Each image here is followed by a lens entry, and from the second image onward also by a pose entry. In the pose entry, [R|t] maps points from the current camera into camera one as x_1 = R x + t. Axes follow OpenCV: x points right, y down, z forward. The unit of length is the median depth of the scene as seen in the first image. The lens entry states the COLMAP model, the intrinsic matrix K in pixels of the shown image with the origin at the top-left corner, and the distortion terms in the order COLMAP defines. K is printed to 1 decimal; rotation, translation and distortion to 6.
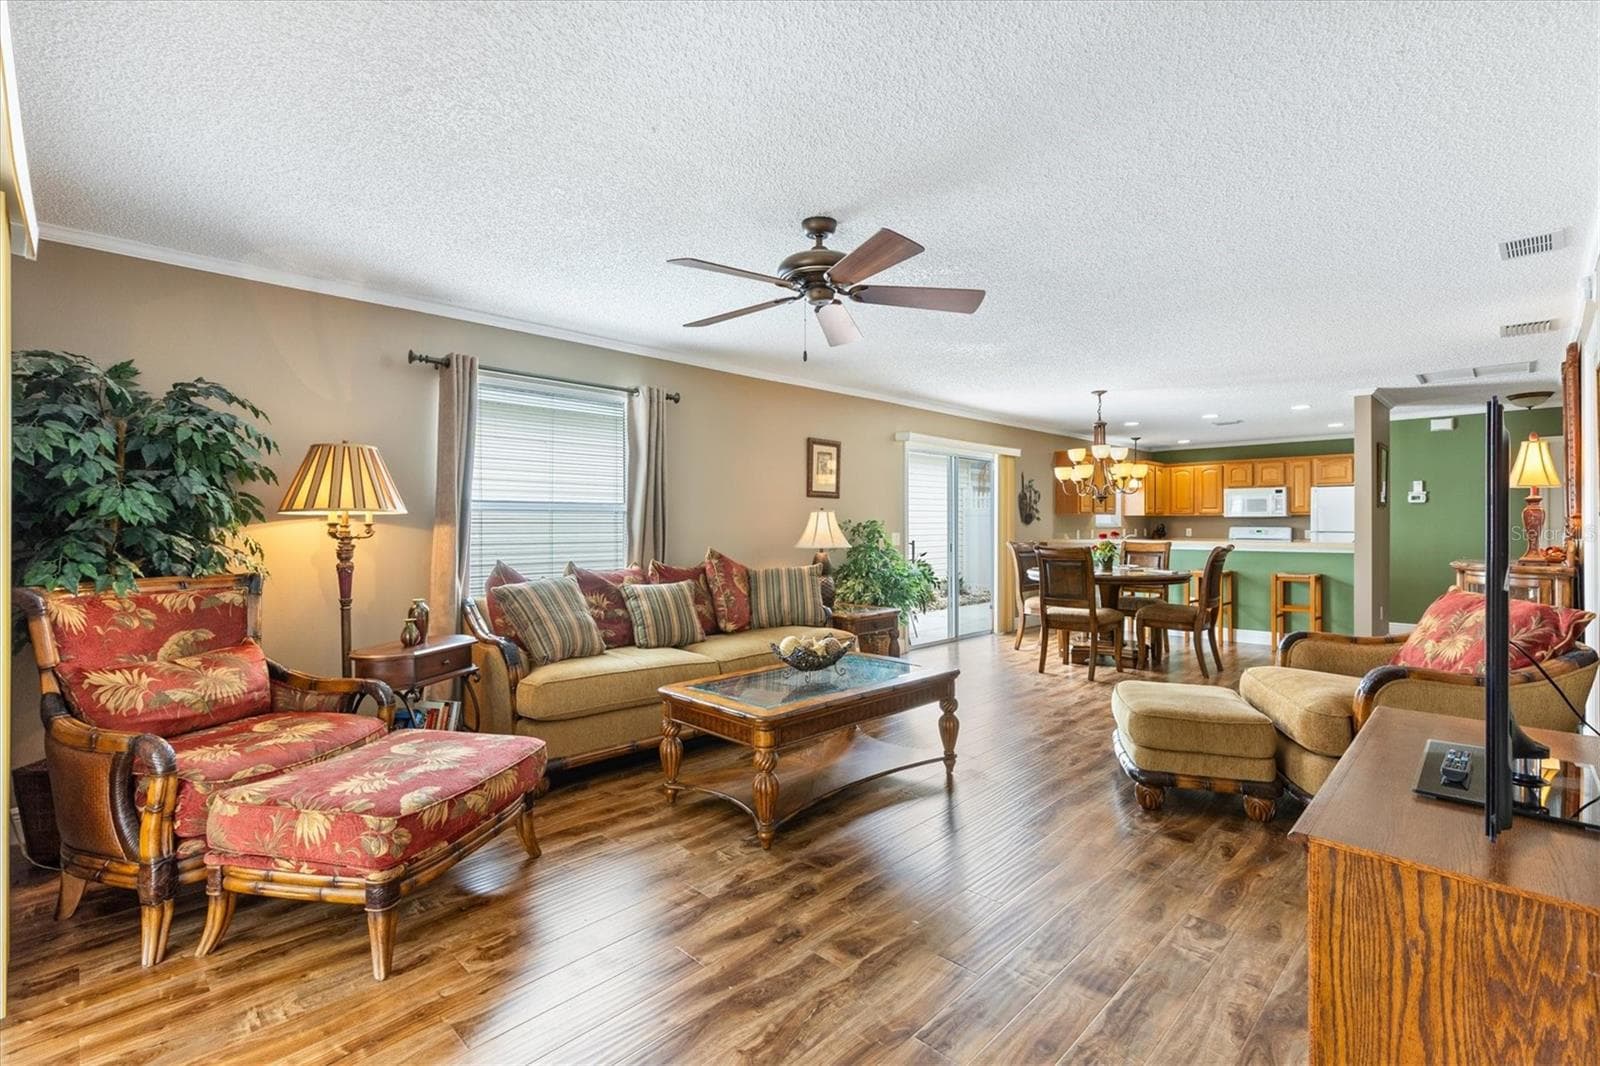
lens RADIAL K [[722.6, 0, 804.1], [0, 722.6, 525.1], [0, 0, 1]] dist [0.002686, -0.000615]
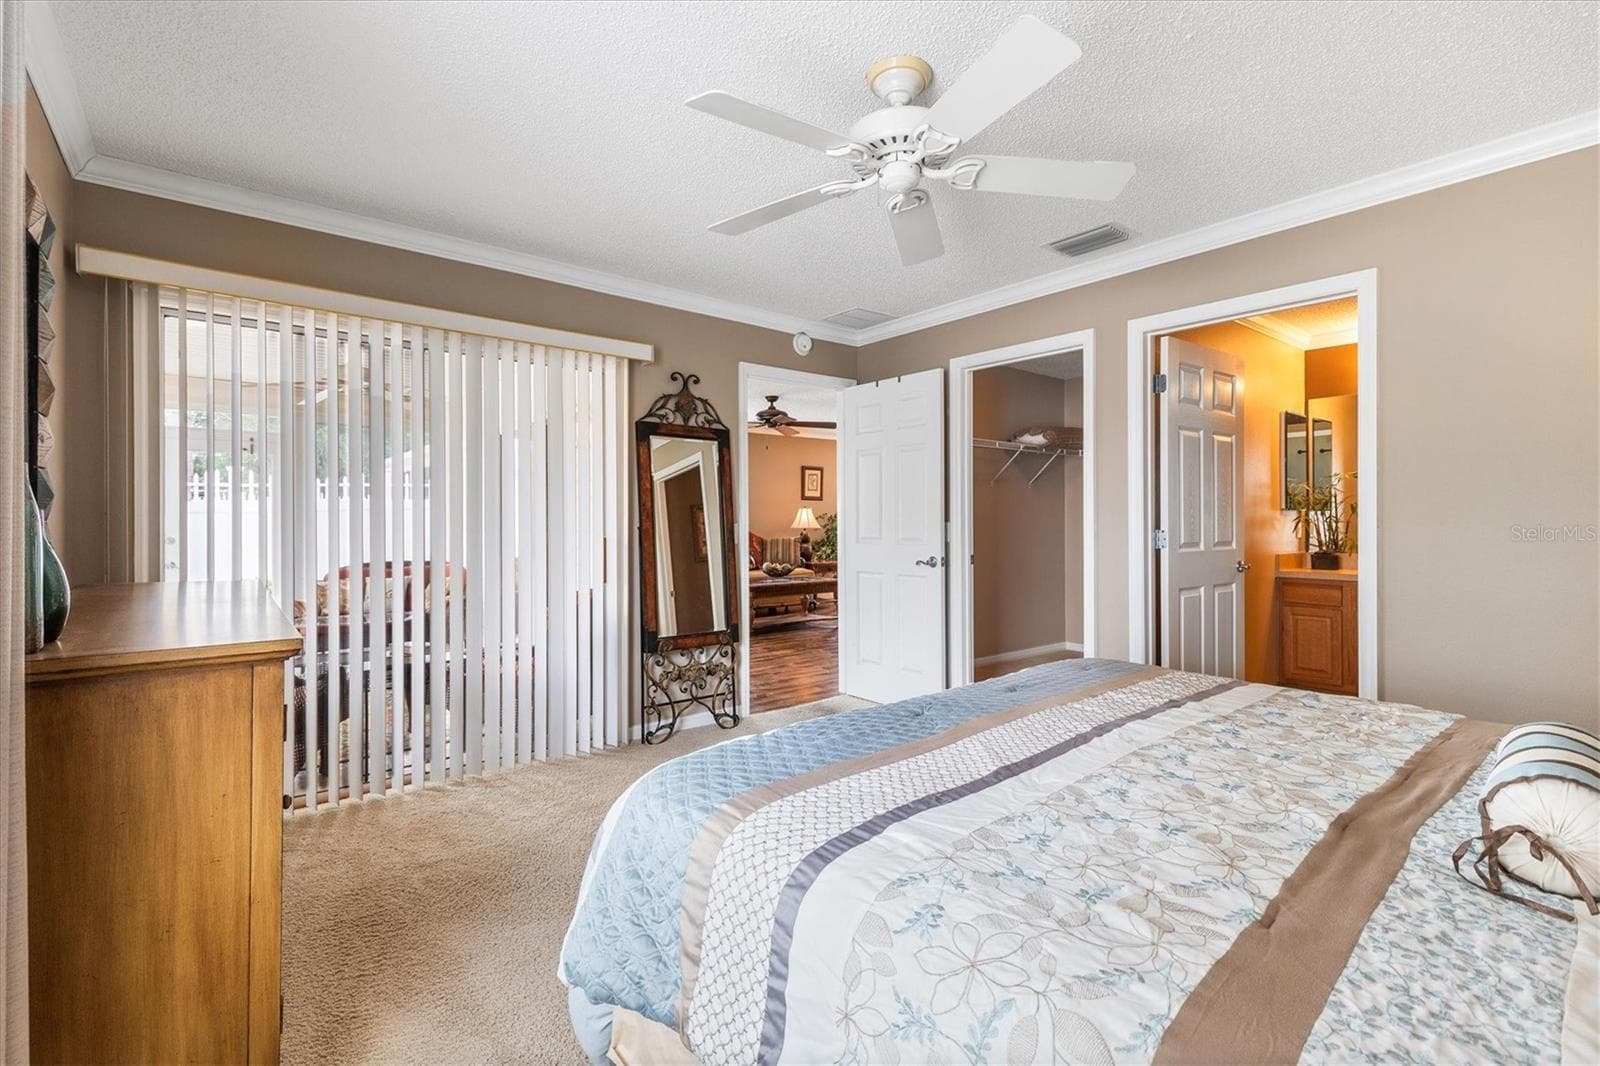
lens RADIAL K [[722.6, 0, 804.1], [0, 722.6, 525.1], [0, 0, 1]] dist [0.002686, -0.000615]
pose [[0.994400, 0.002765, -0.105645, 0.153806], [-0.001693, 0.999946, 0.010240, 0.003276], [0.105668, -0.010004, 0.994351, -0.583713]]
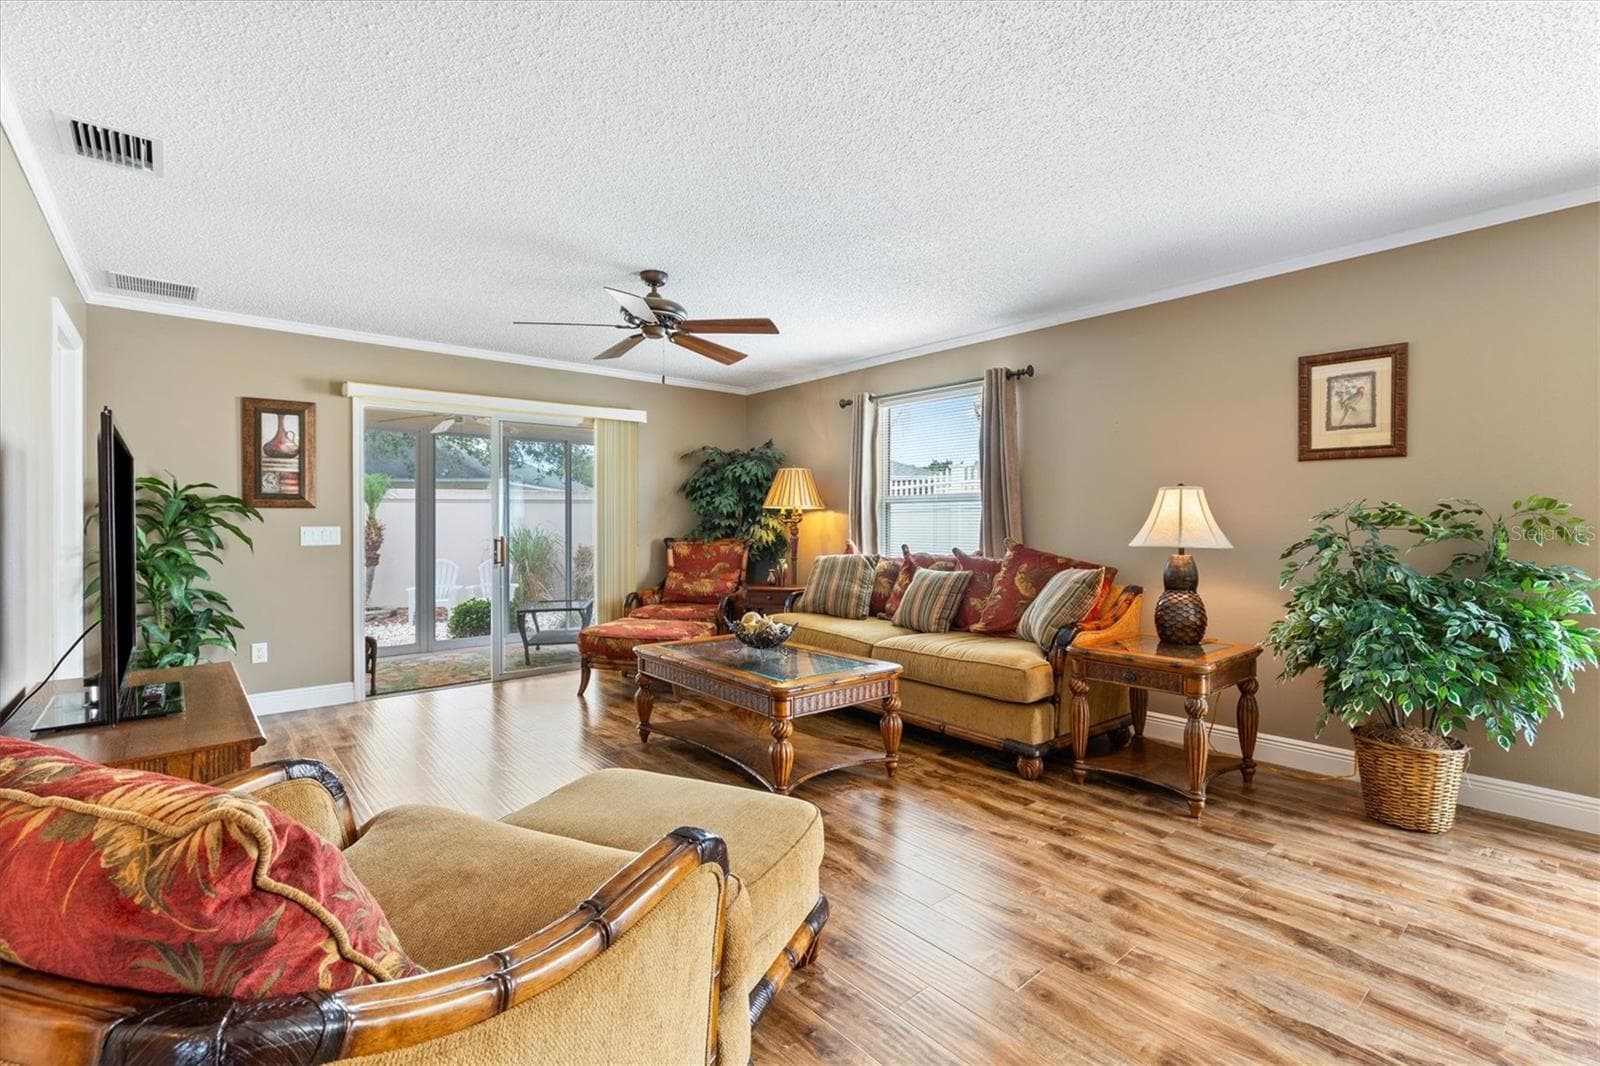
lens RADIAL K [[711.4, 0, 802.8], [0, 711.4, 524.4], [0, 0, 1]] dist [-0.001305, -0.000677]
pose [[-0.079837, 0.006386, -0.996788, 0.470821], [0.001829, 0.999979, 0.006260, 0.005397], [0.996806, -0.001323, -0.079847, 0.512089]]
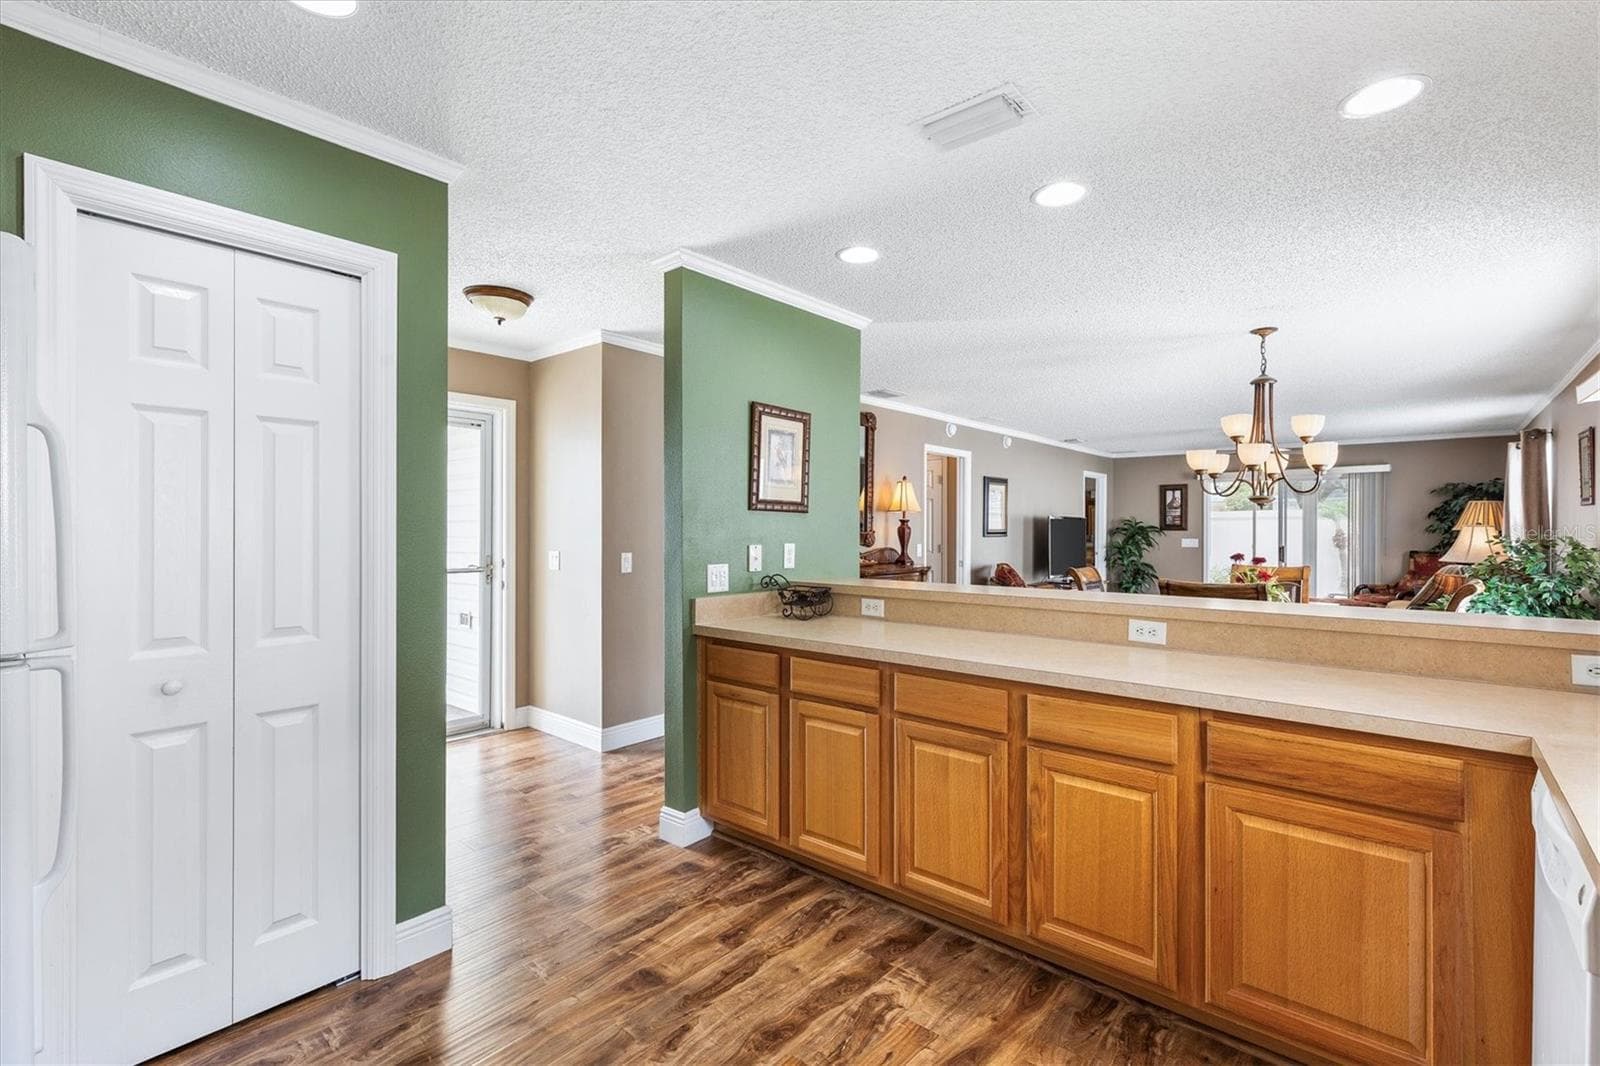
lens RADIAL K [[722.6, 0, 804.1], [0, 722.6, 525.1], [0, 0, 1]] dist [0.002686, -0.000615]
pose [[-0.997499, 0.000054, -0.070683, 0.726562], [0.000240, 0.999997, -0.002632, -0.012459], [0.070683, -0.002642, -0.997495, 1.368839]]
